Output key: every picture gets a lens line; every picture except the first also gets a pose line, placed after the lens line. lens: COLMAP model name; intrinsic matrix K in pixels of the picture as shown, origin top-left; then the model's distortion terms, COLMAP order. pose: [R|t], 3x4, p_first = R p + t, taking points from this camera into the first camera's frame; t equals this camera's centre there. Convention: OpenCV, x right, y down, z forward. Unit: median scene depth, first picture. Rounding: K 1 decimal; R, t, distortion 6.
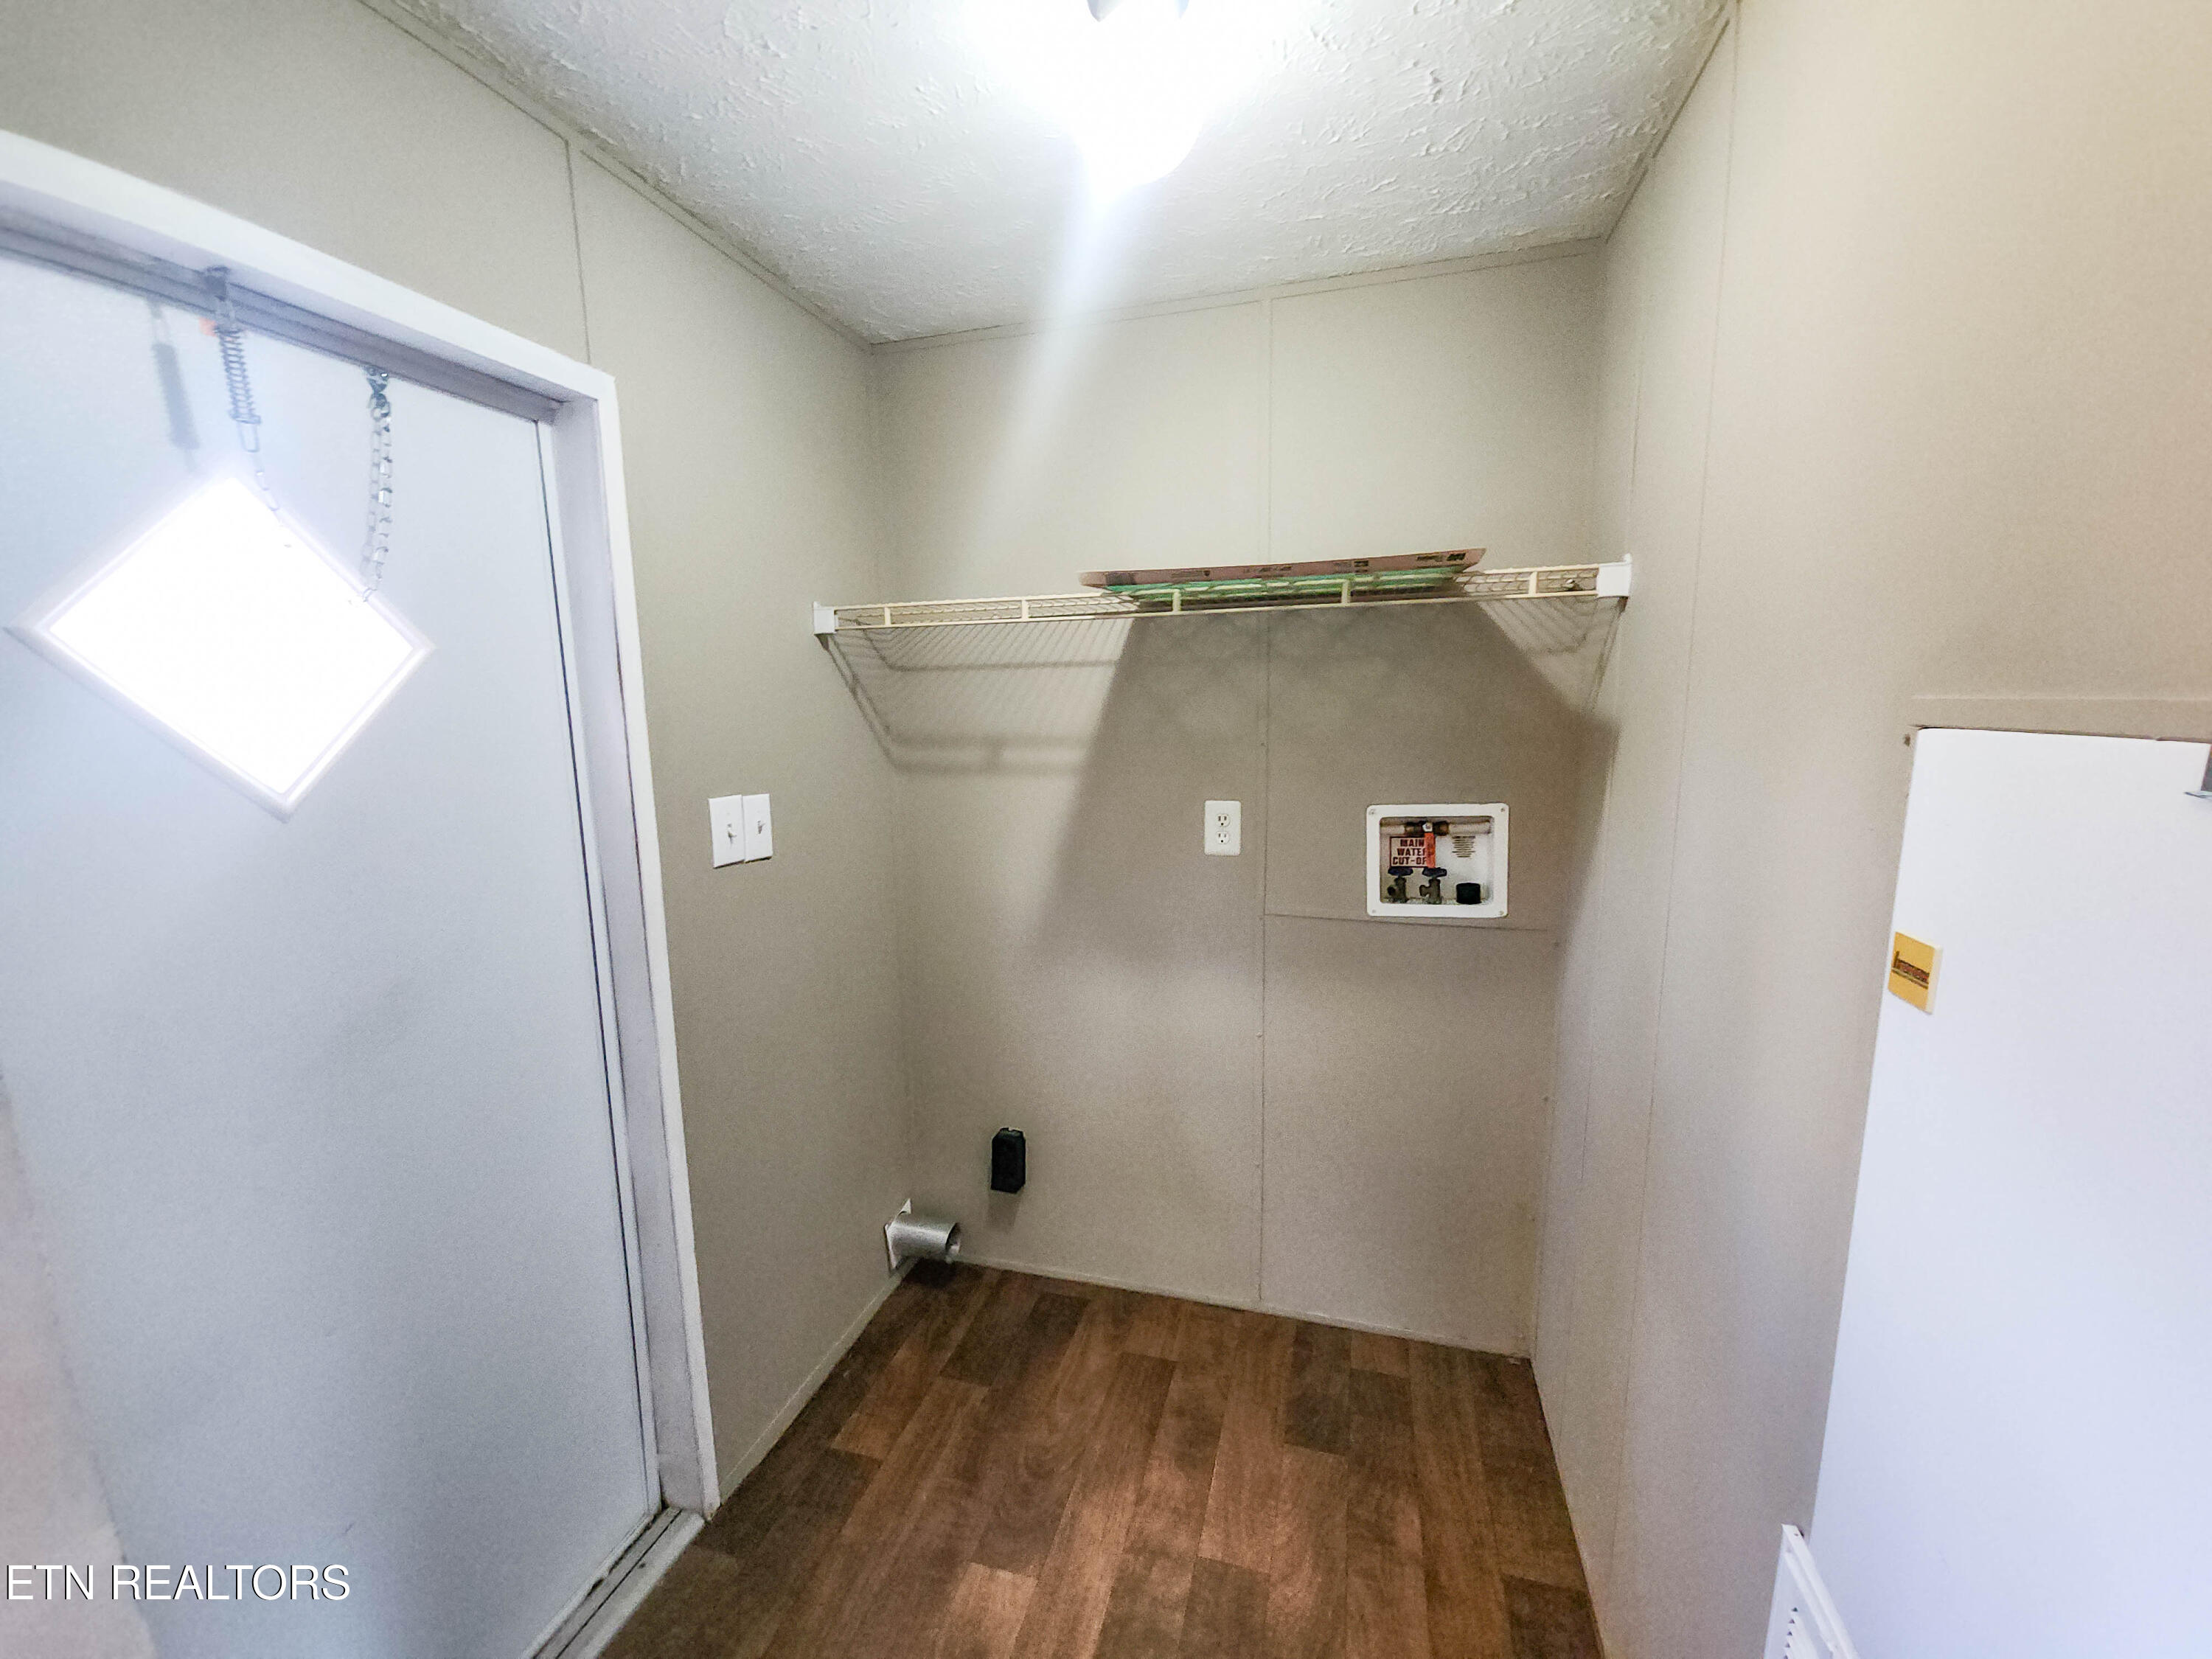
lens RADIAL K [[913.4, 0, 1111.2], [0, 913.4, 836.4], [0, 0, 1]] dist [0.004153, -0.002222]
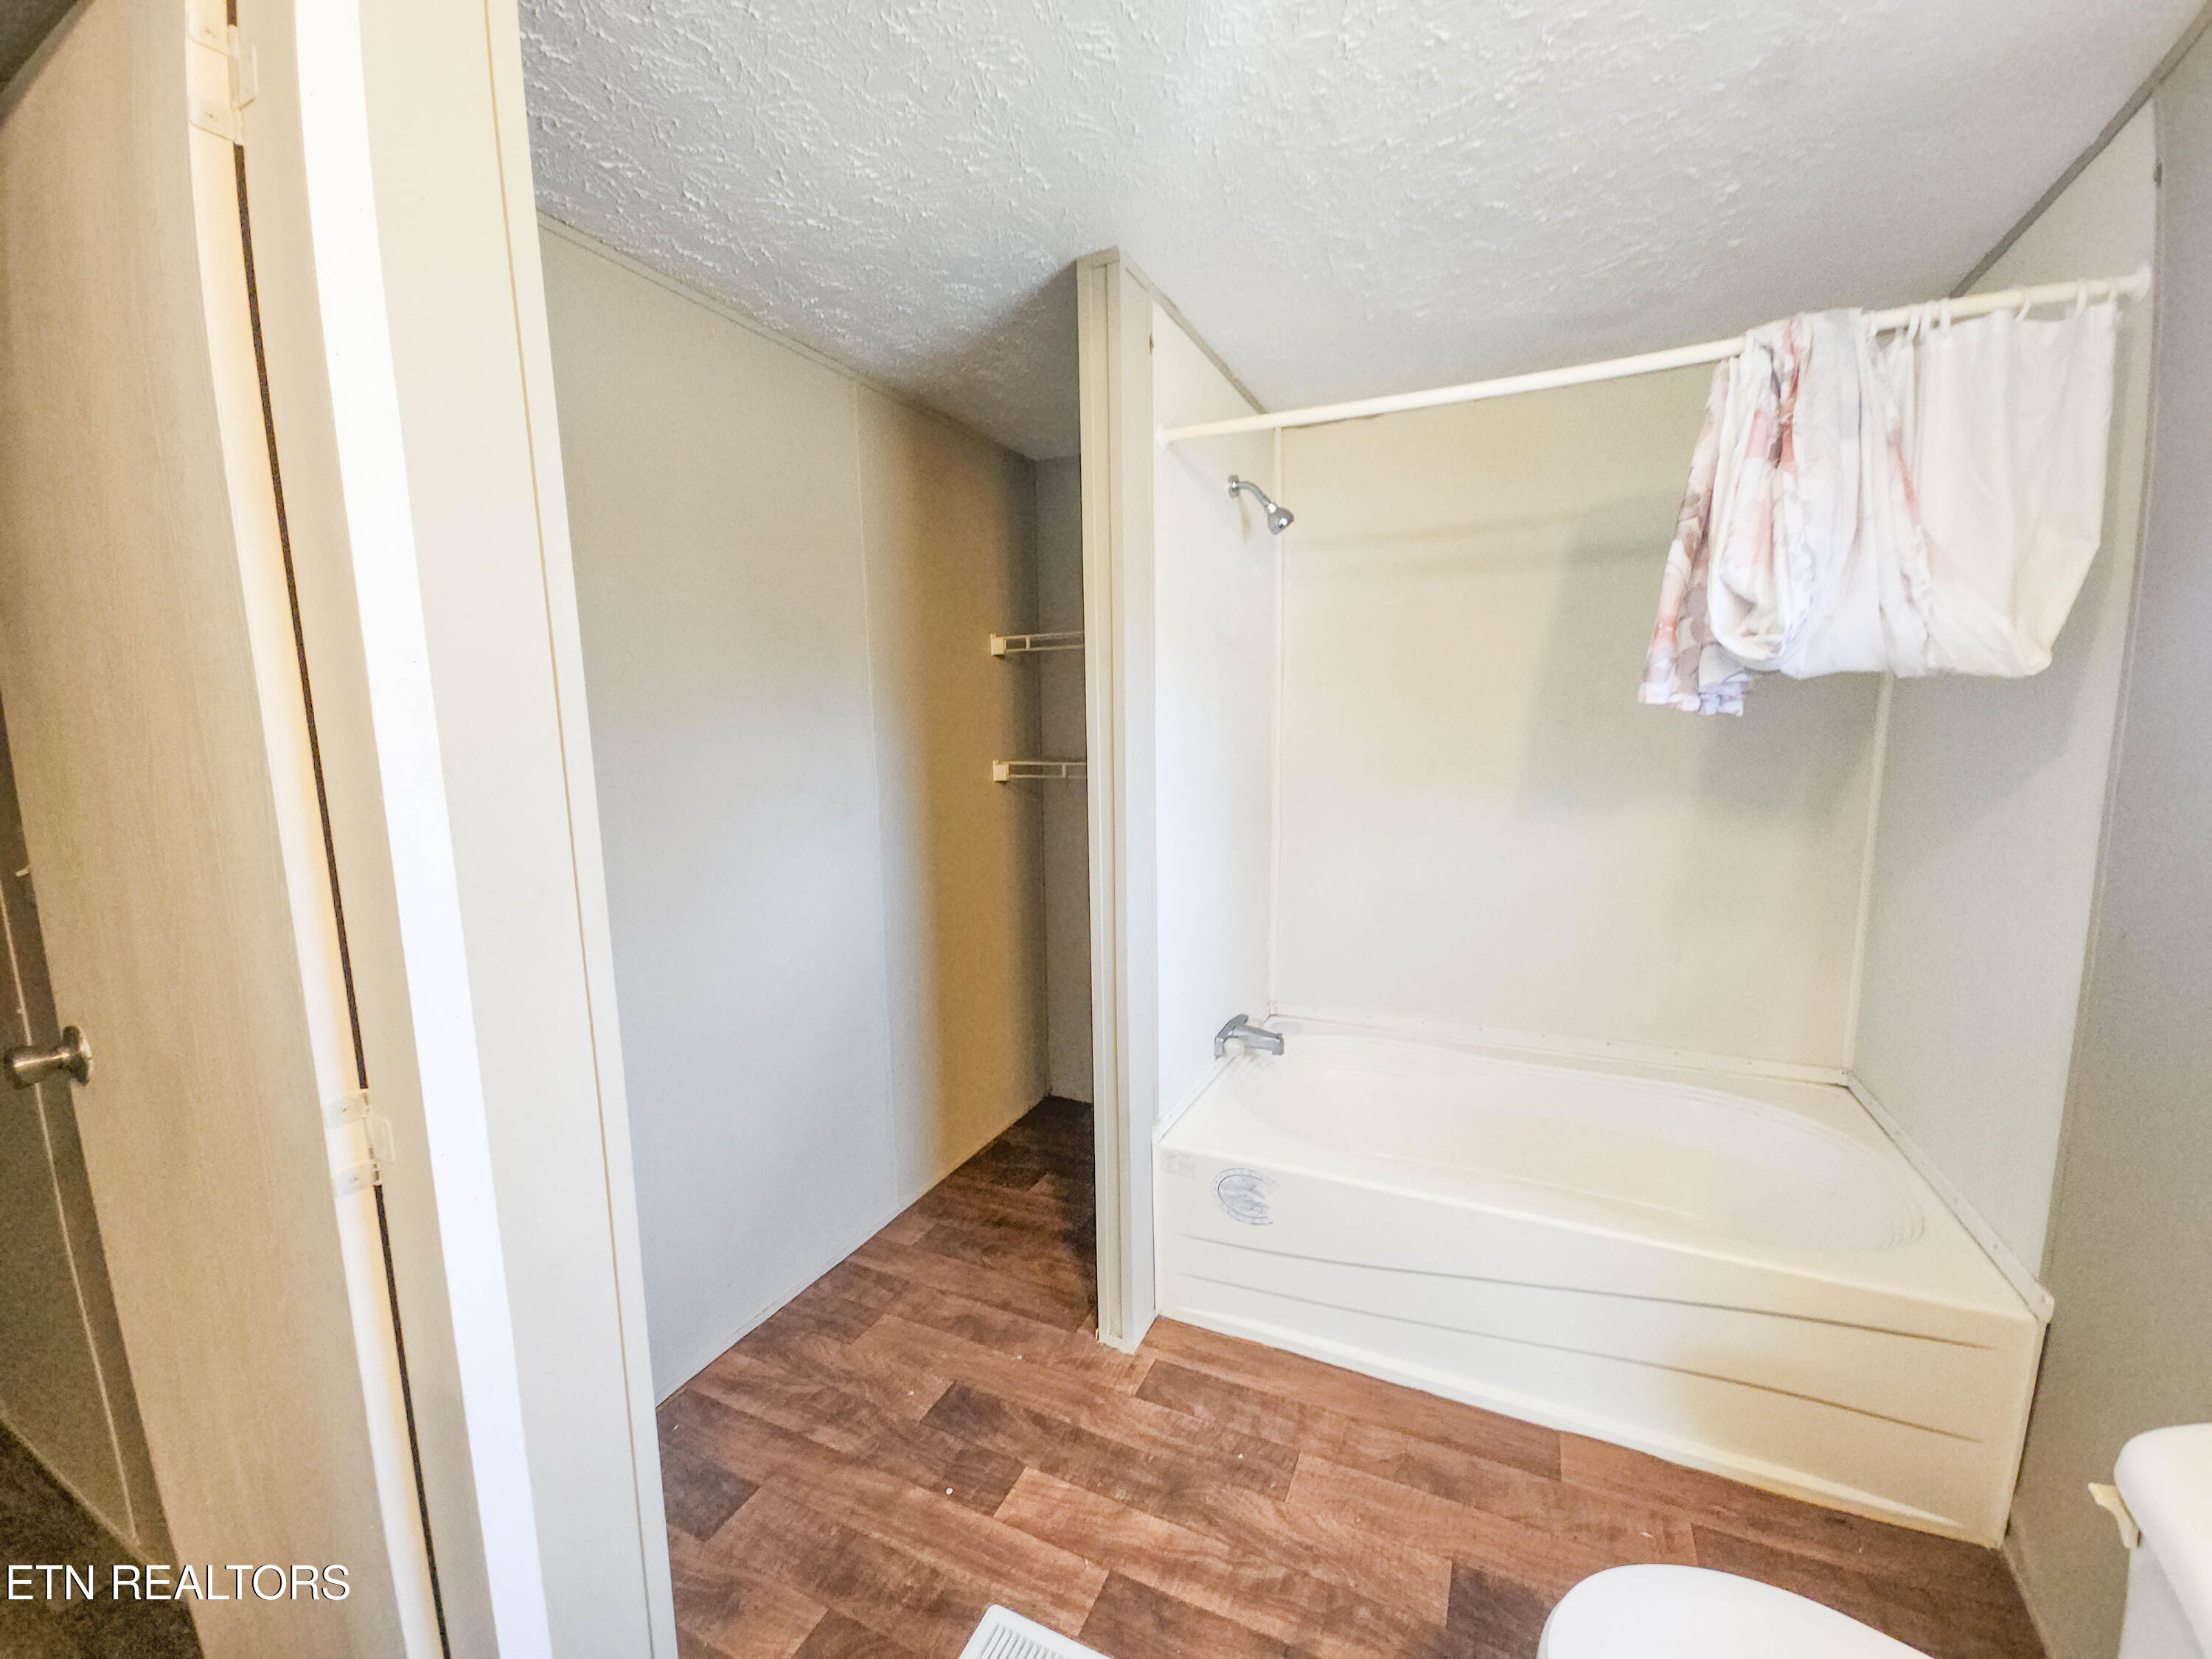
lens RADIAL K [[913.4, 0, 1095.7], [0, 913.4, 844.0], [0, 0, 1]] dist [0.004153, -0.002222]
pose [[-0.168209, 0.157878, -0.973026, 1.278879], [-0.143079, 0.972728, 0.182563, -0.210675], [0.975312, 0.169928, -0.141033, 1.379869]]
